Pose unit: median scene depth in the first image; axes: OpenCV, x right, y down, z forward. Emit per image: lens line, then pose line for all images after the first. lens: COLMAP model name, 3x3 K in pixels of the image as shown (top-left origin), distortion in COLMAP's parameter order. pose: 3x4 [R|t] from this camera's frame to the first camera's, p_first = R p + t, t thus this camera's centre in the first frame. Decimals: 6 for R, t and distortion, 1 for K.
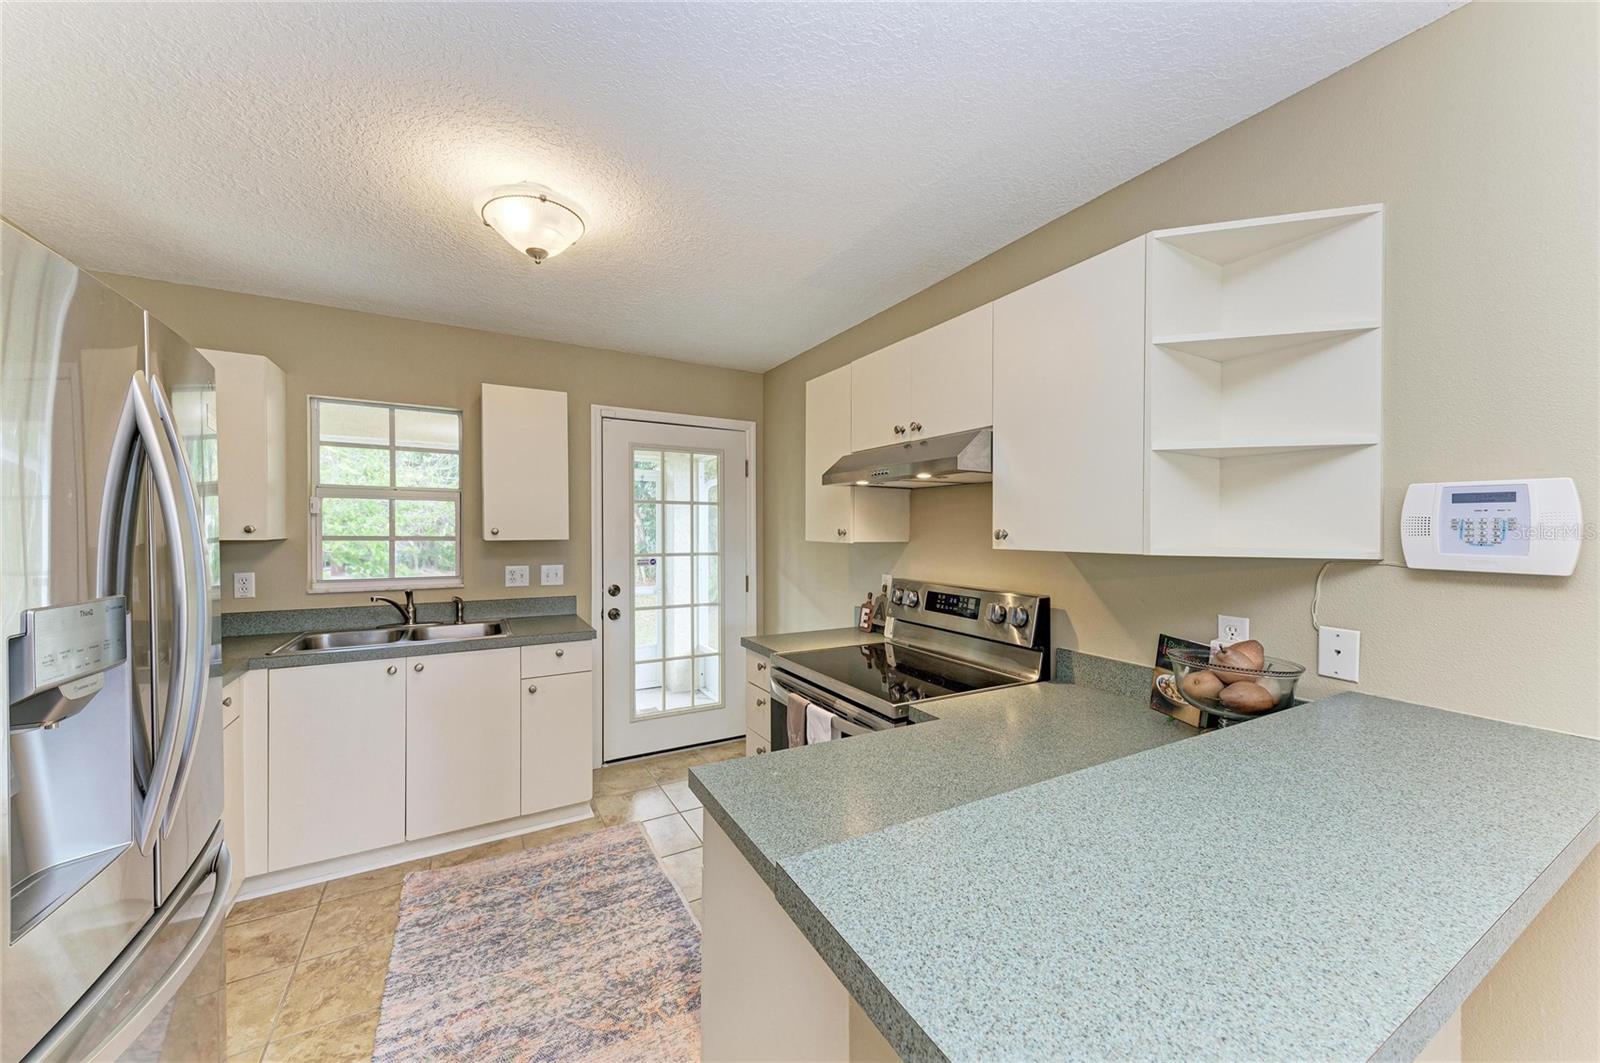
lens RADIAL K [[579.6, 0, 797.1], [0, 579.6, 528.2], [0, 0, 1]] dist [0.025626, -0.007529]
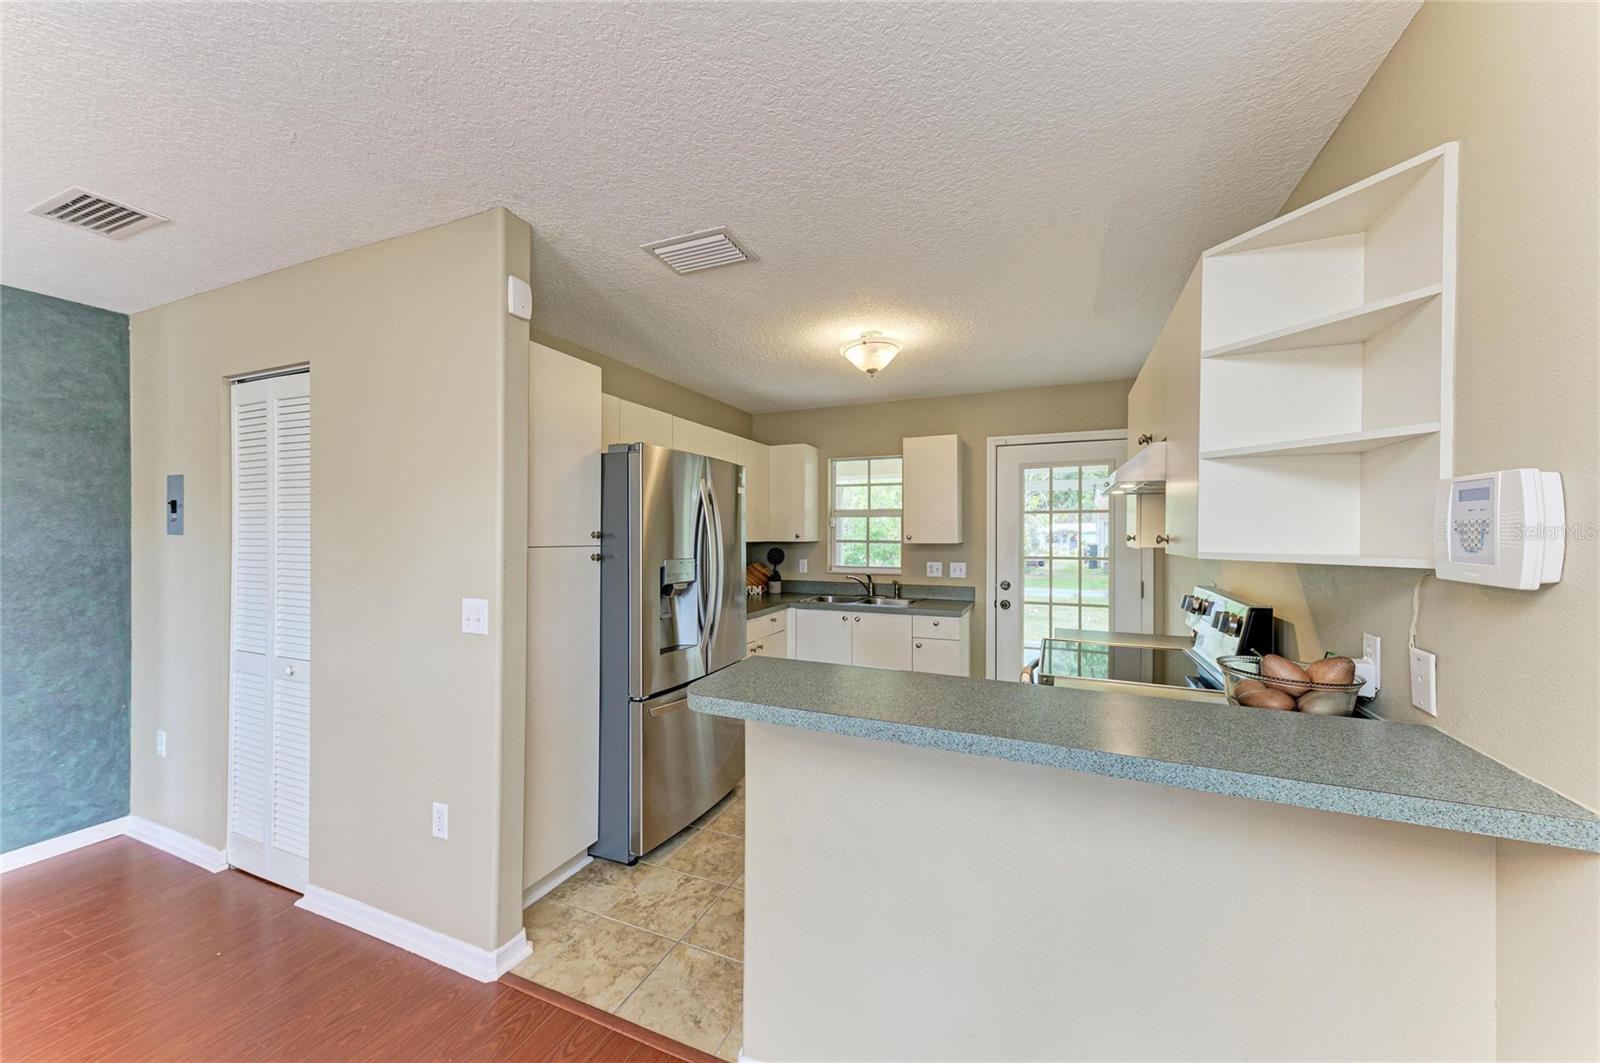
lens RADIAL K [[579.6, 0, 797.1], [0, 579.6, 528.2], [0, 0, 1]] dist [0.025626, -0.007529]
pose [[0.594512, -0.013070, -0.803981, 0.638447], [0.003700, 0.999902, -0.013519, 0.001684], [0.804078, 0.005063, 0.594502, -0.134159]]
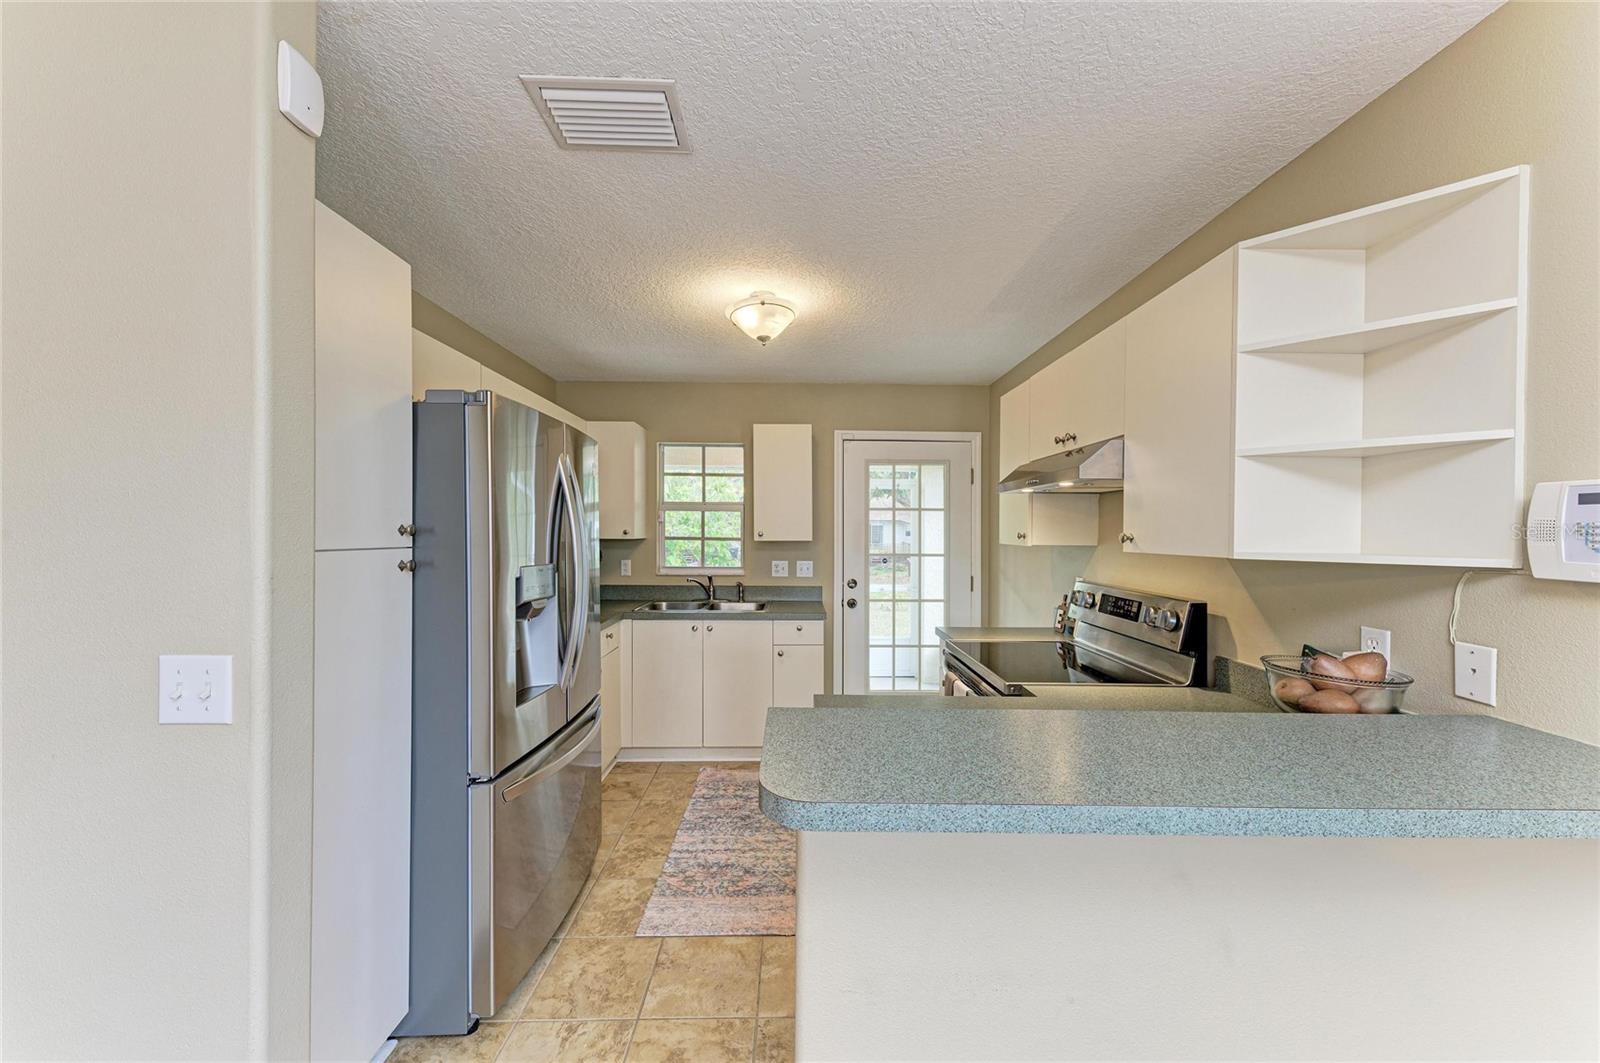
lens RADIAL K [[586.0, 0, 800.0], [0, 586.0, 531.5], [0, 0, 1]] dist [0.025470, -0.007772]
pose [[0.874784, 0.000800, -0.484513, 0.275224], [-0.001032, 0.999999, -0.000212, -0.000533], [0.484513, 0.000686, 0.874784, -0.175088]]
